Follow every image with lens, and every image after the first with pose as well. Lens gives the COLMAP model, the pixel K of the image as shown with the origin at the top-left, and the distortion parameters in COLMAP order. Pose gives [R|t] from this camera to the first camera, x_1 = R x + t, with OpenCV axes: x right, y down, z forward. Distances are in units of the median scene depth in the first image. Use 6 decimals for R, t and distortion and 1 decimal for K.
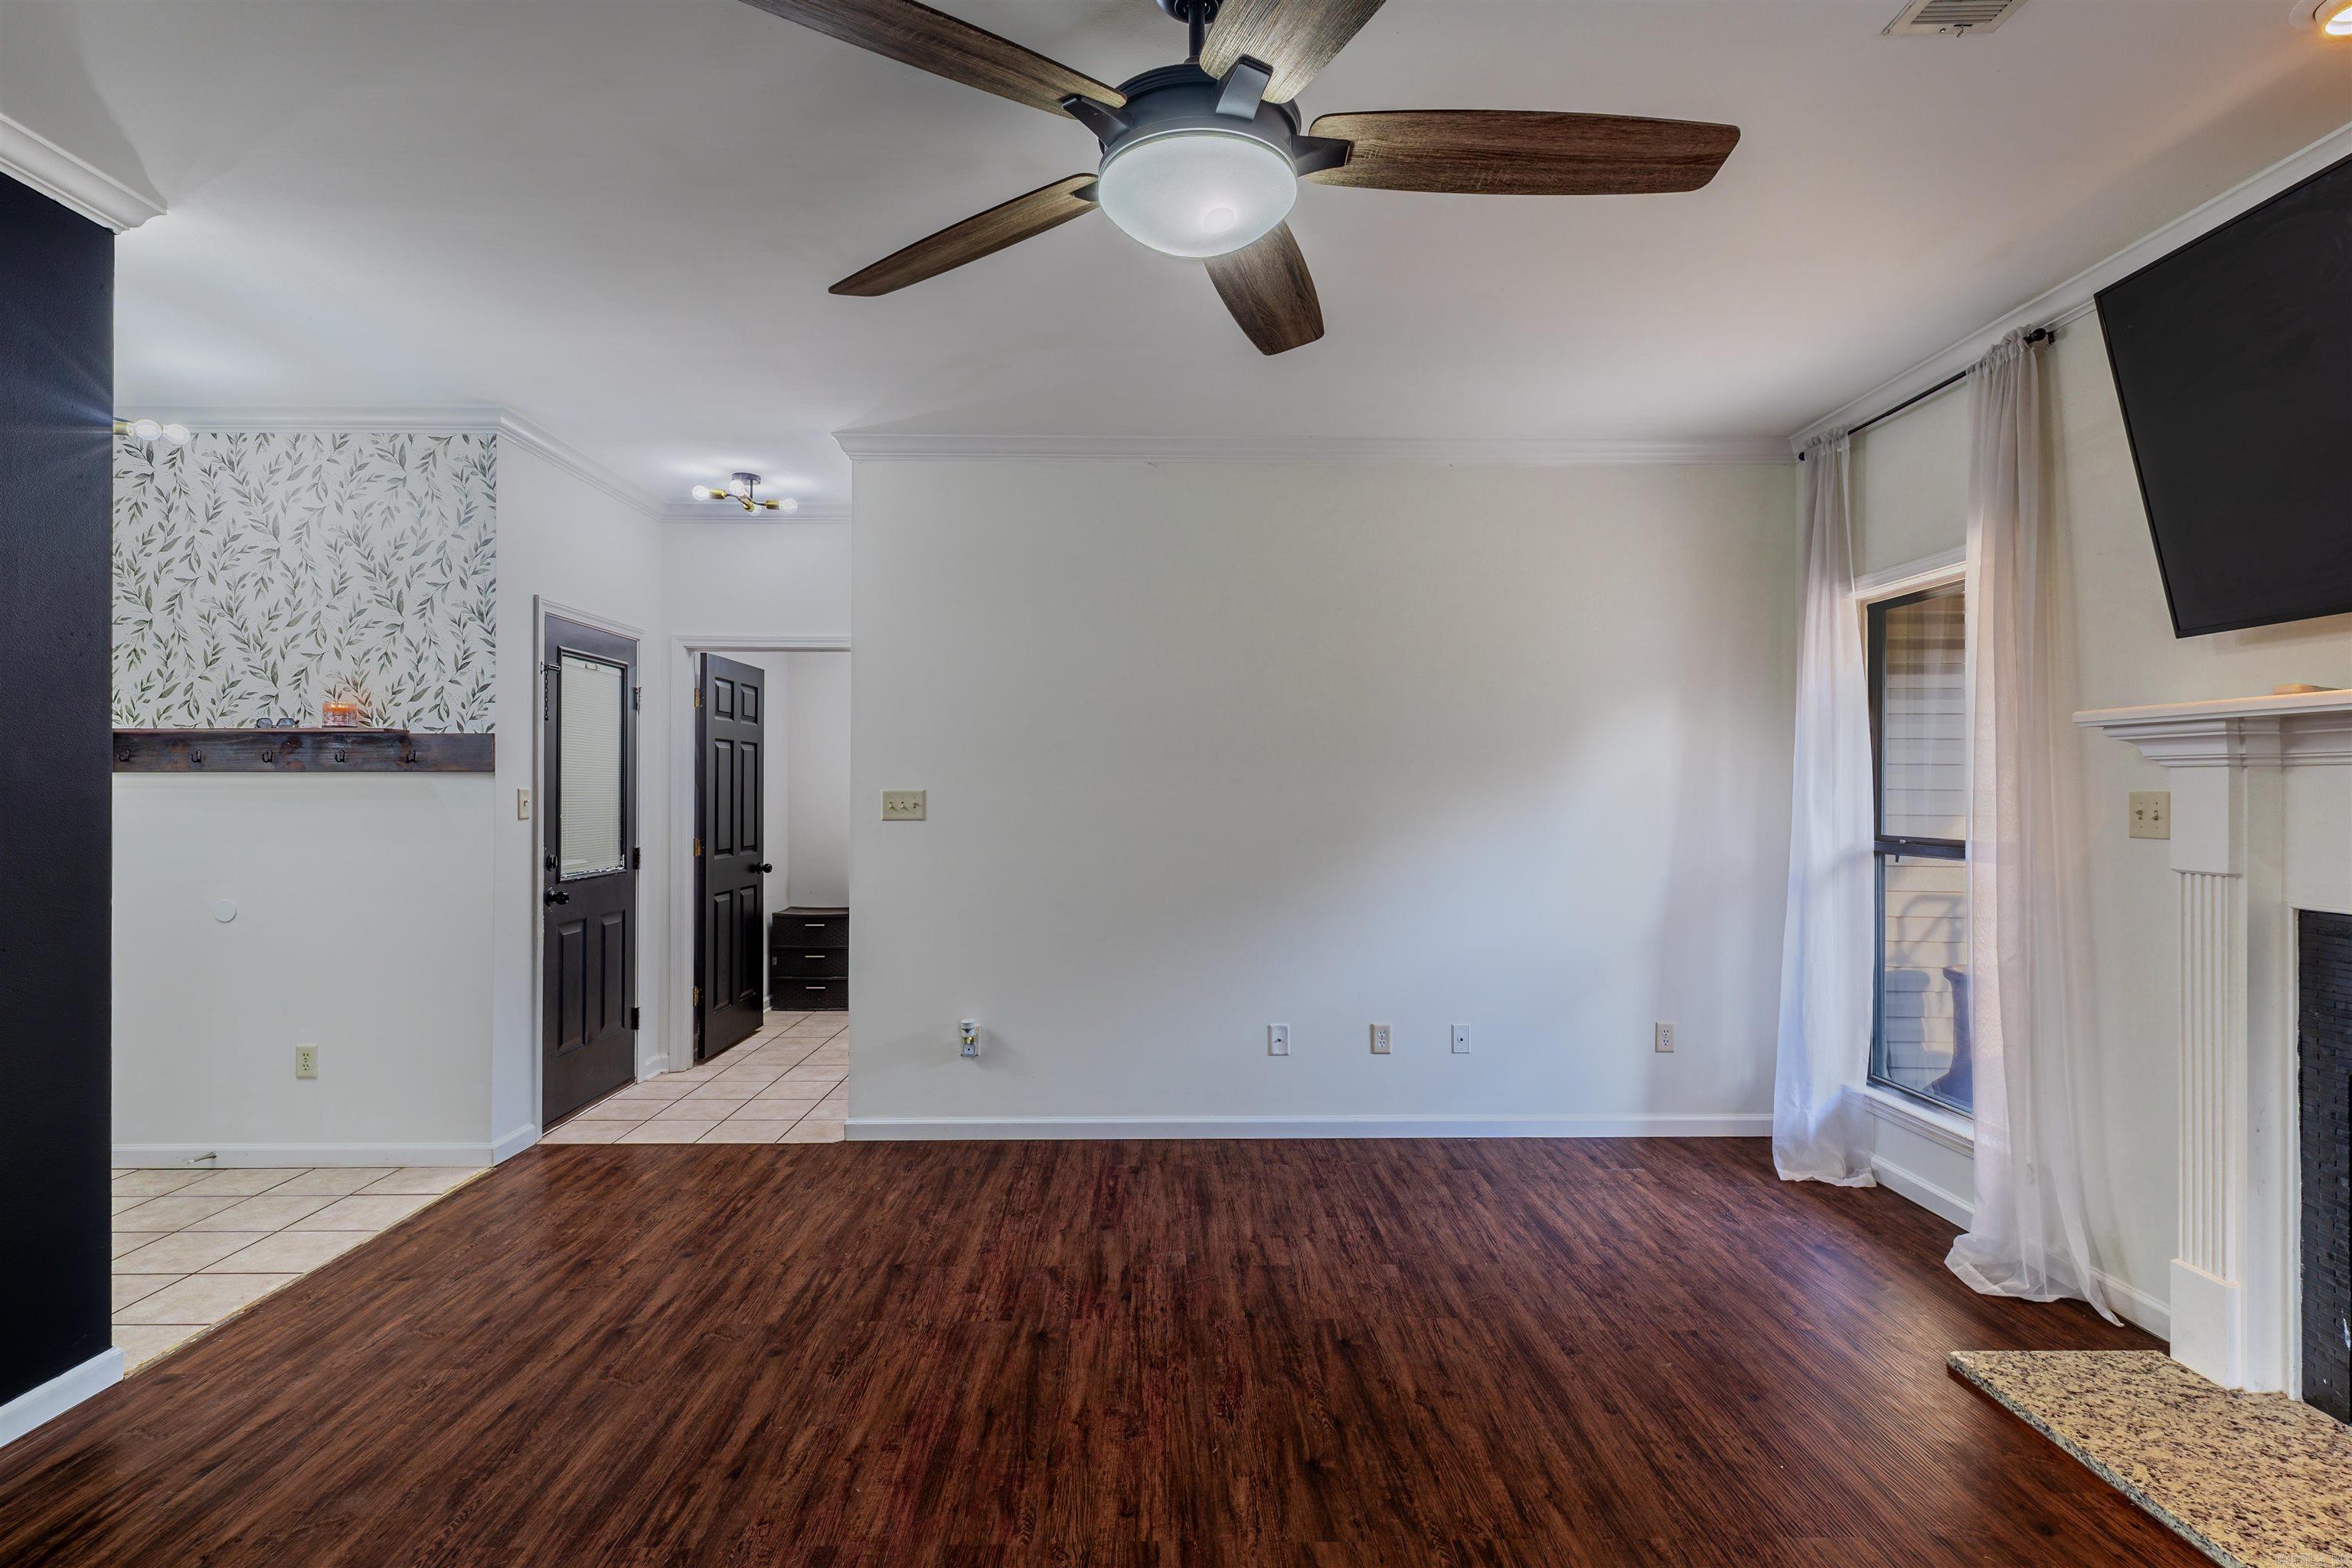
lens RADIAL K [[1146.7, 0, 1168.8], [0, 1146.7, 784.2], [0, 0, 1]] dist [0.002695, 0.000393]
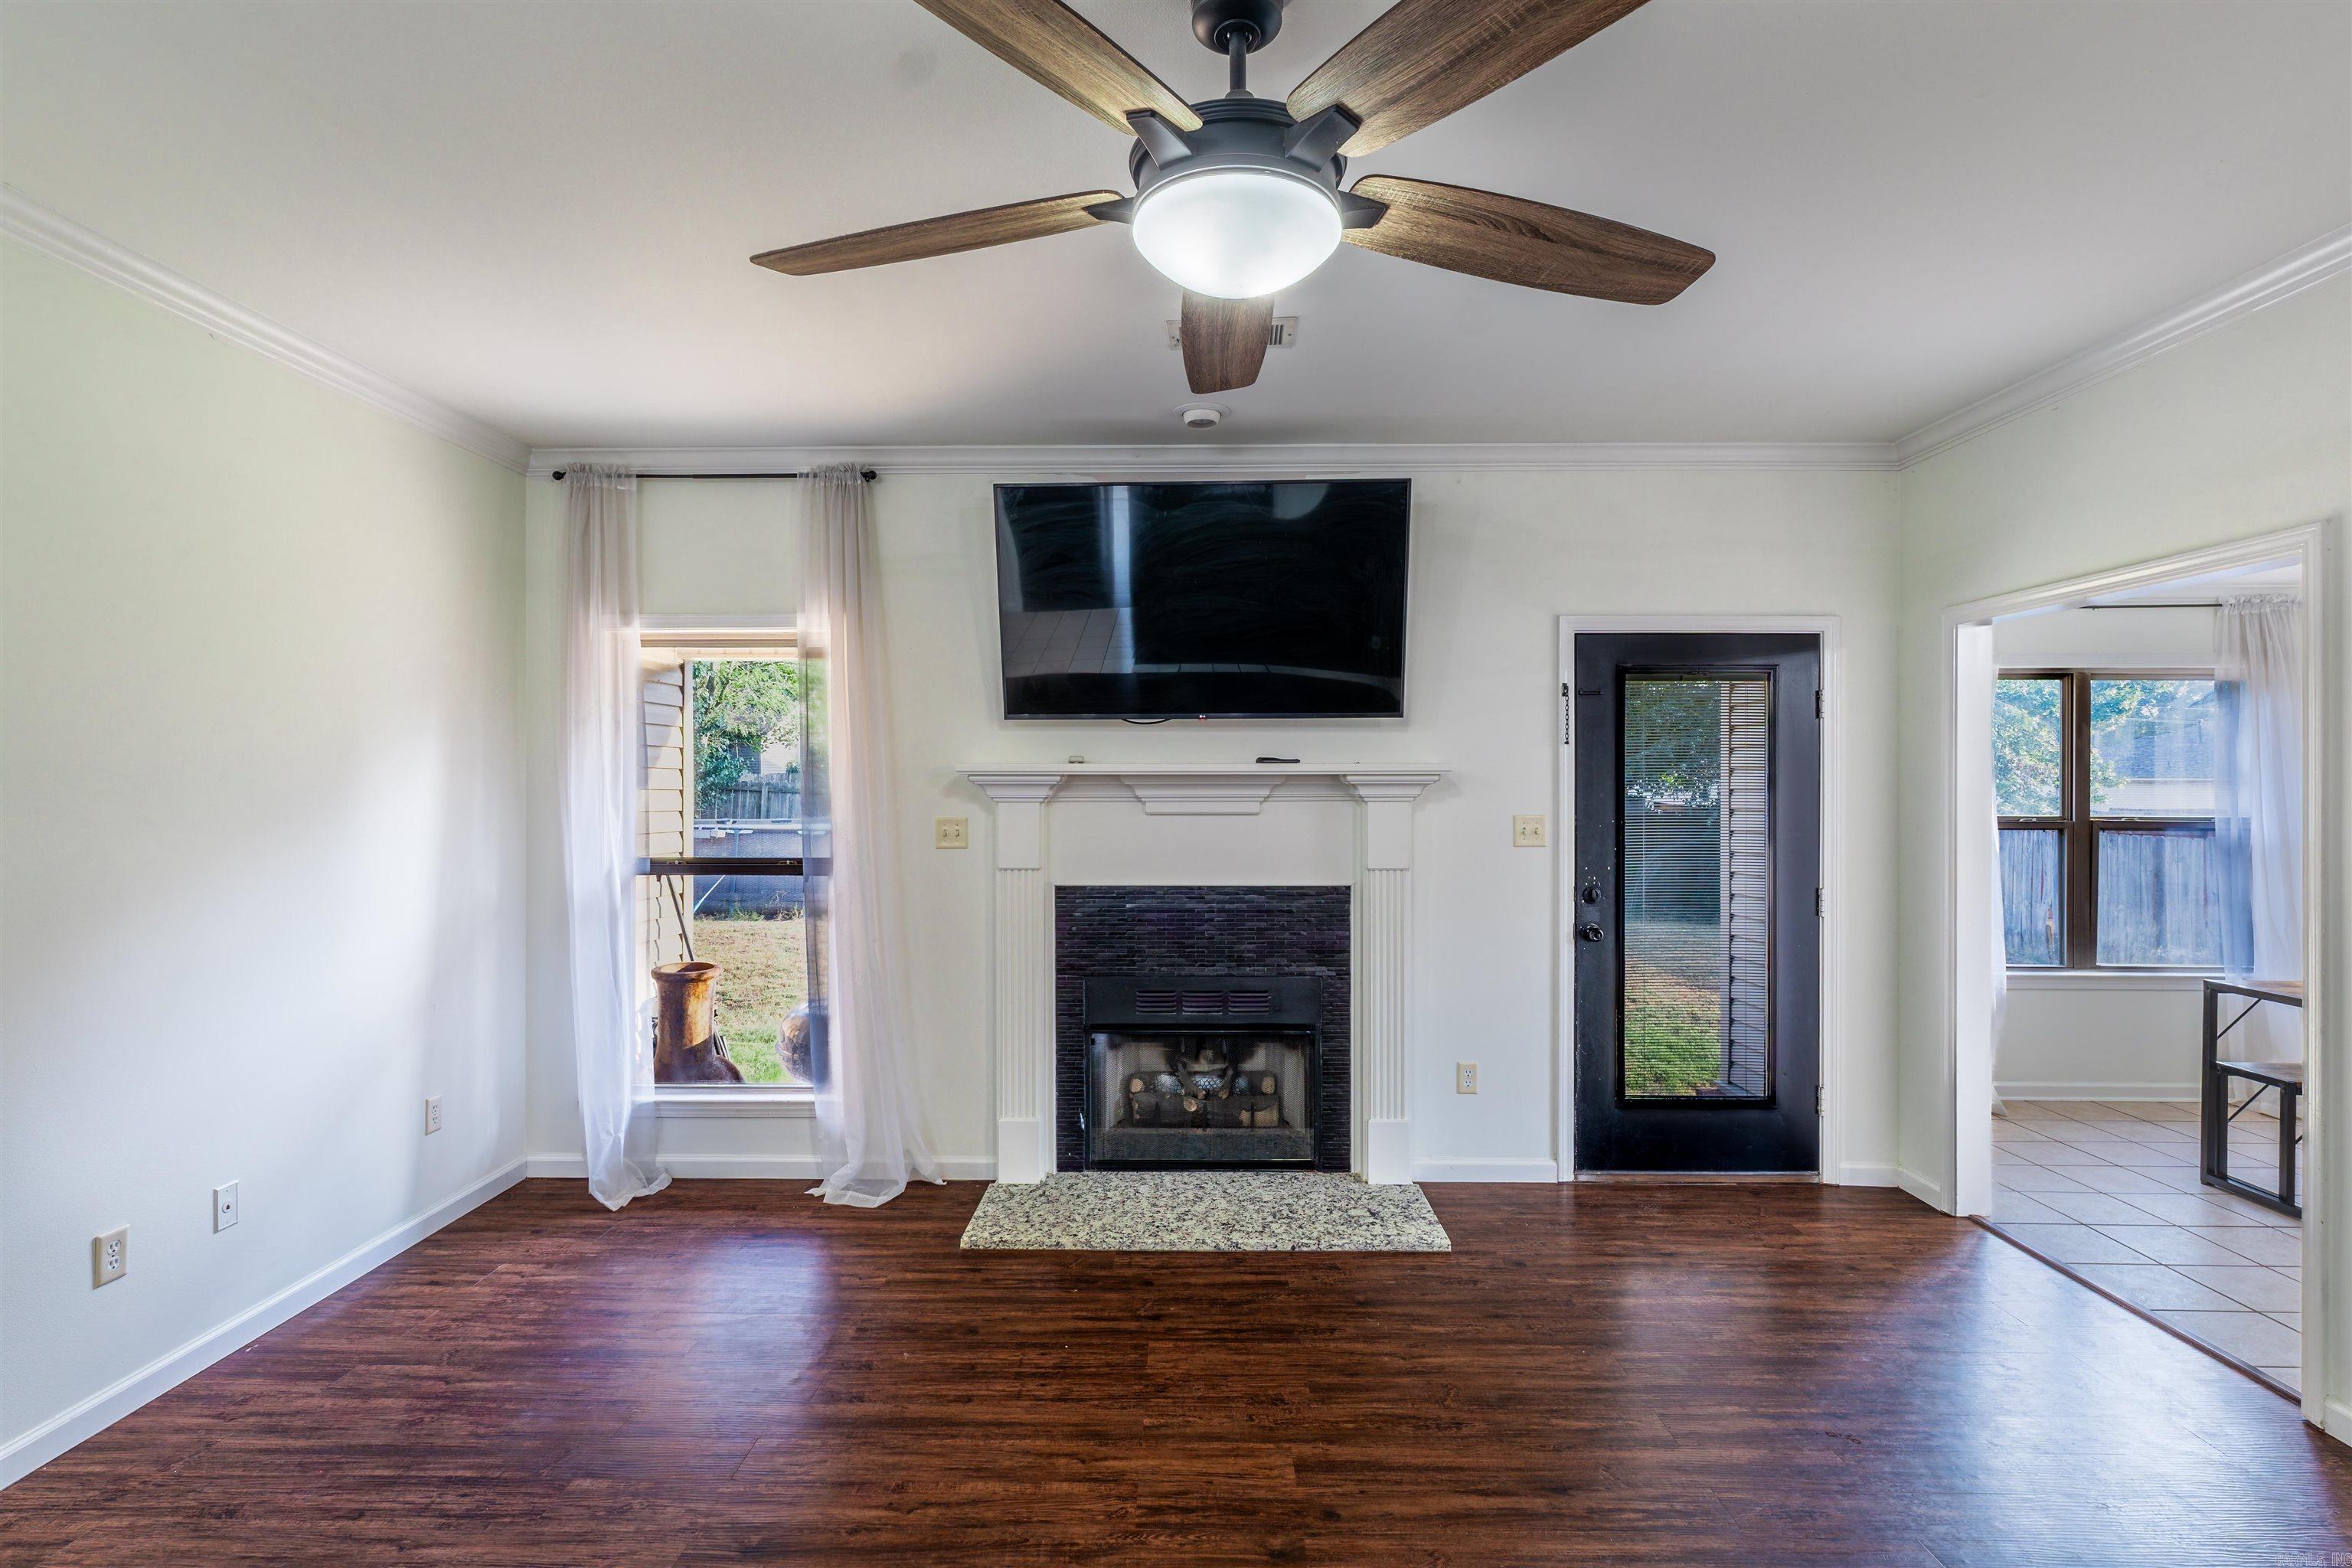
lens RADIAL K [[1133.3, 0, 1173.8], [0, 1133.3, 785.7], [0, 0, 1]] dist [0.003882, -0.000014]
pose [[0.025416, -0.002862, 0.999673, -0.588069], [-0.004086, 0.999987, 0.002966, -0.039086], [-0.999669, -0.004160, 0.025404, 0.659922]]
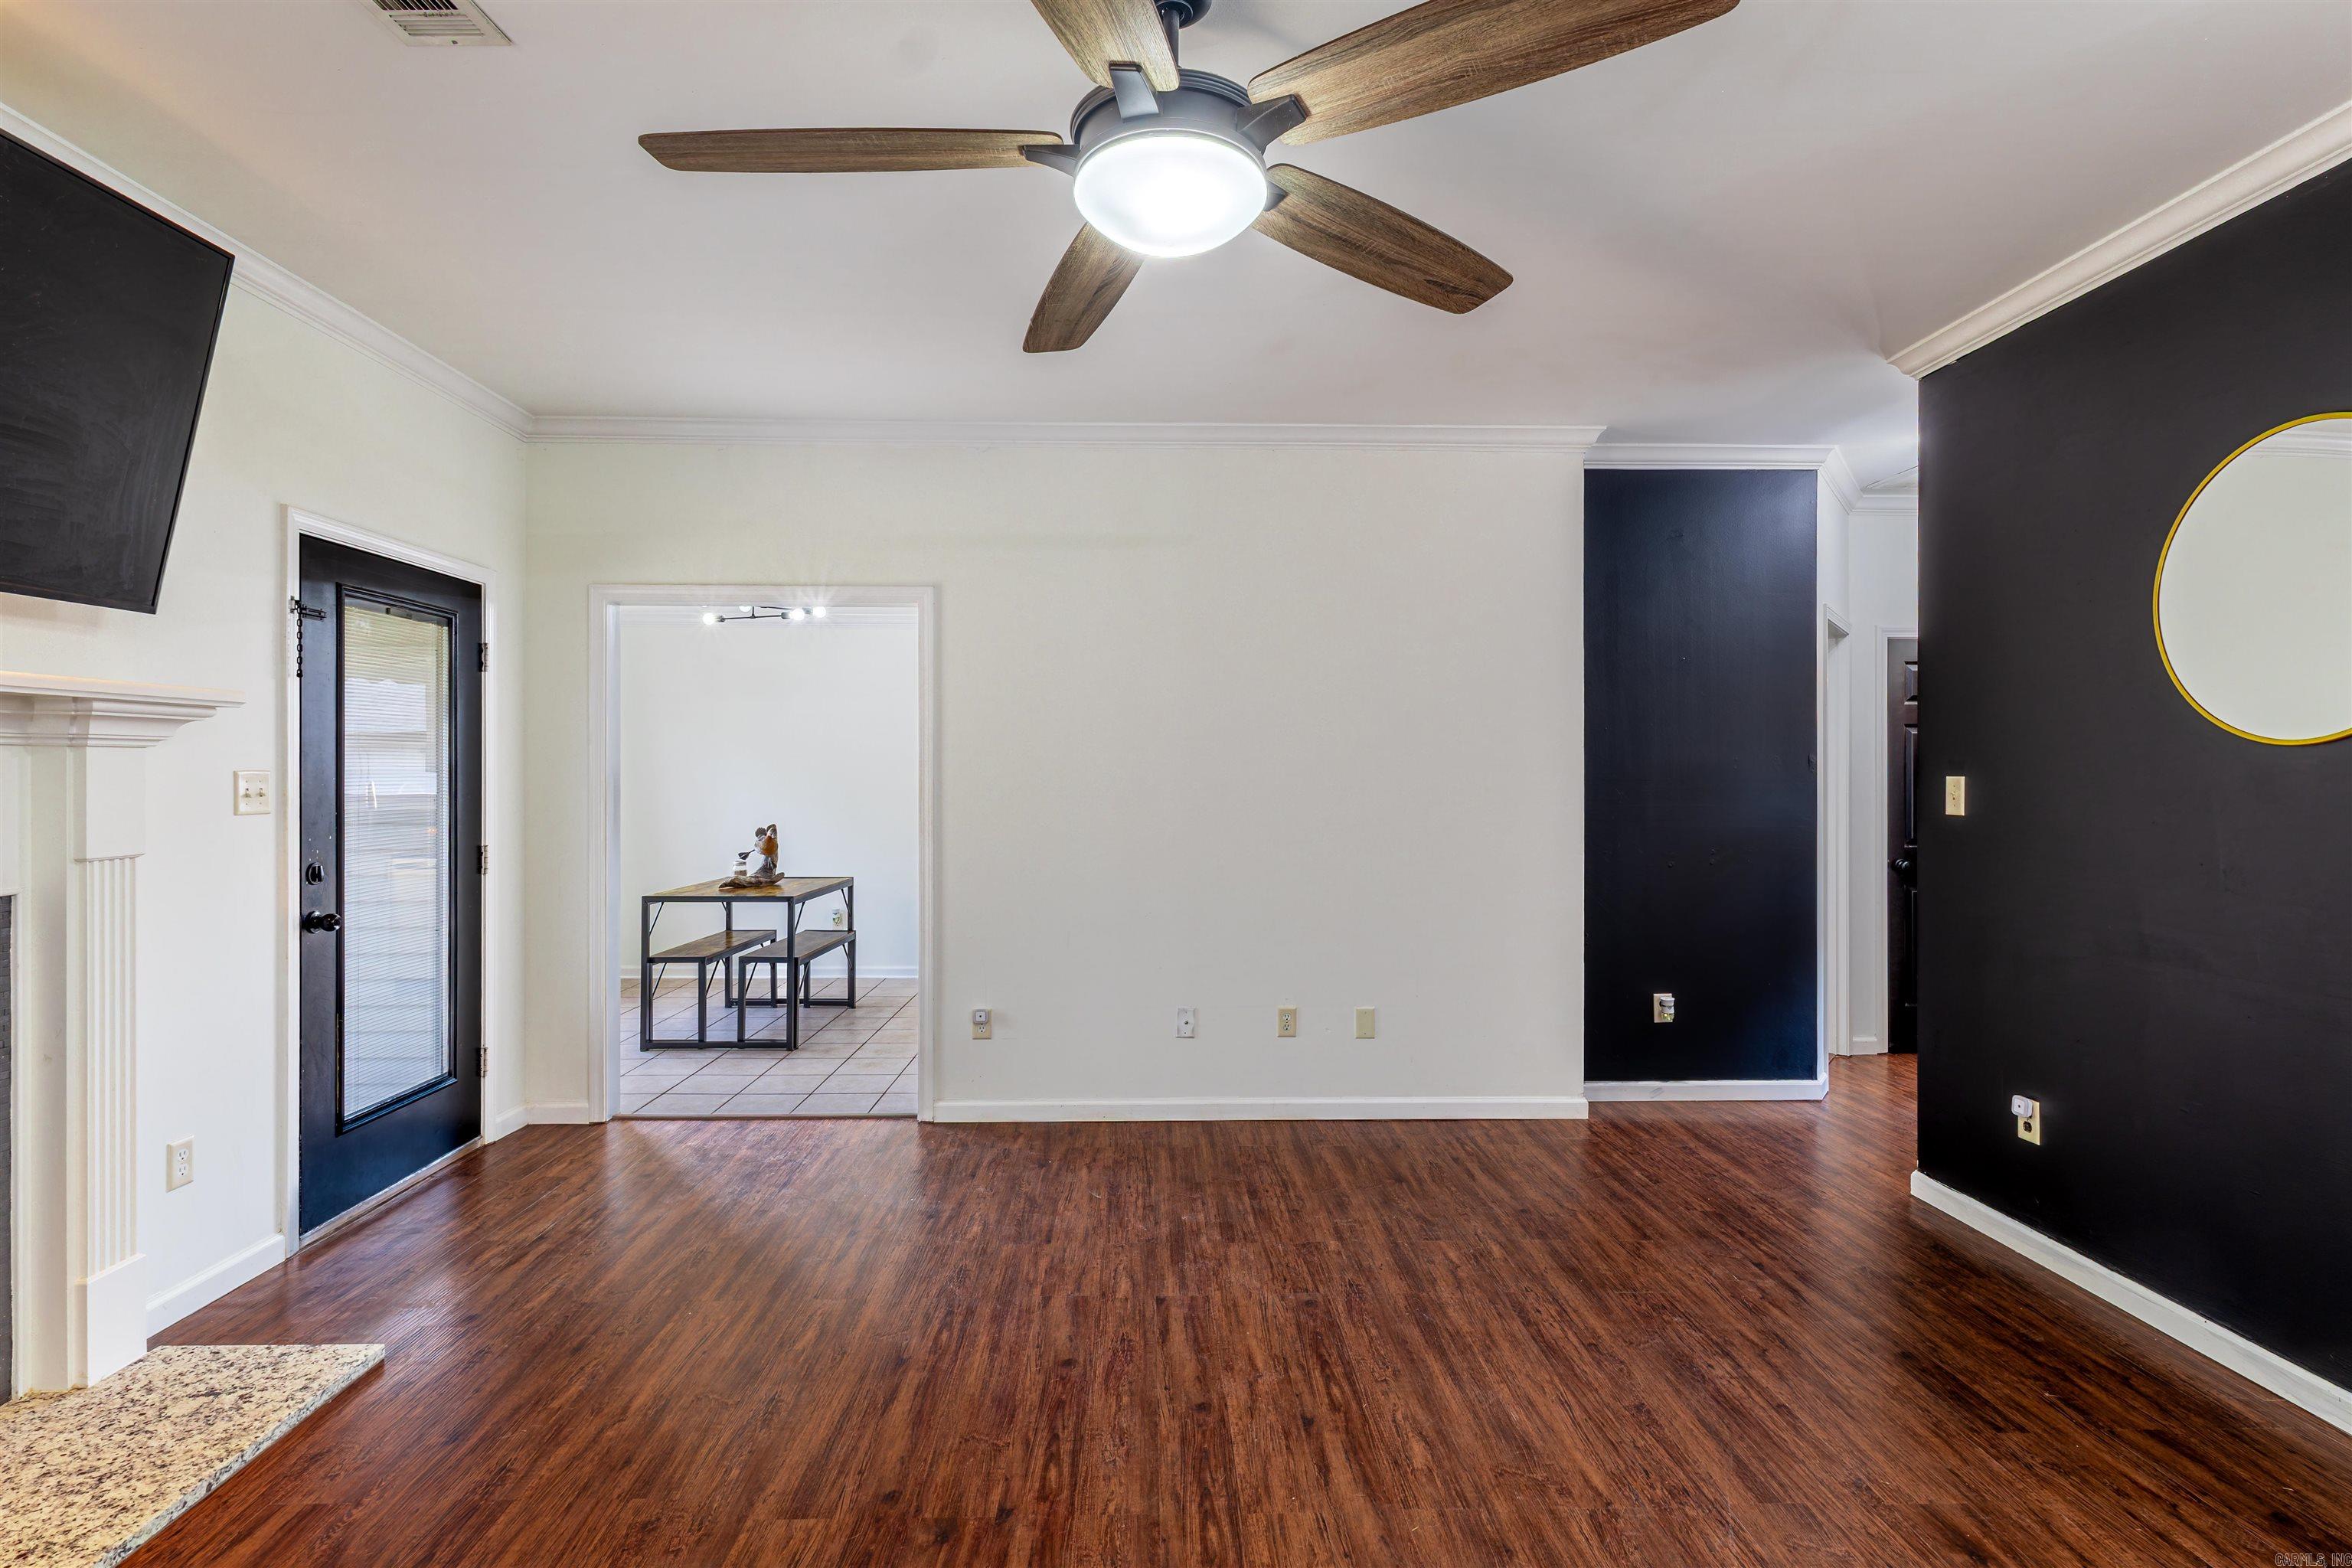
lens RADIAL K [[1146.7, 0, 1168.8], [0, 1146.7, 784.2], [0, 0, 1]] dist [0.002695, 0.000393]
pose [[-0.999851, -0.003069, -0.017002, 0.027382], [-0.003162, 0.999980, 0.005434, 0.003477], [0.016985, 0.005487, -0.999841, 1.303211]]
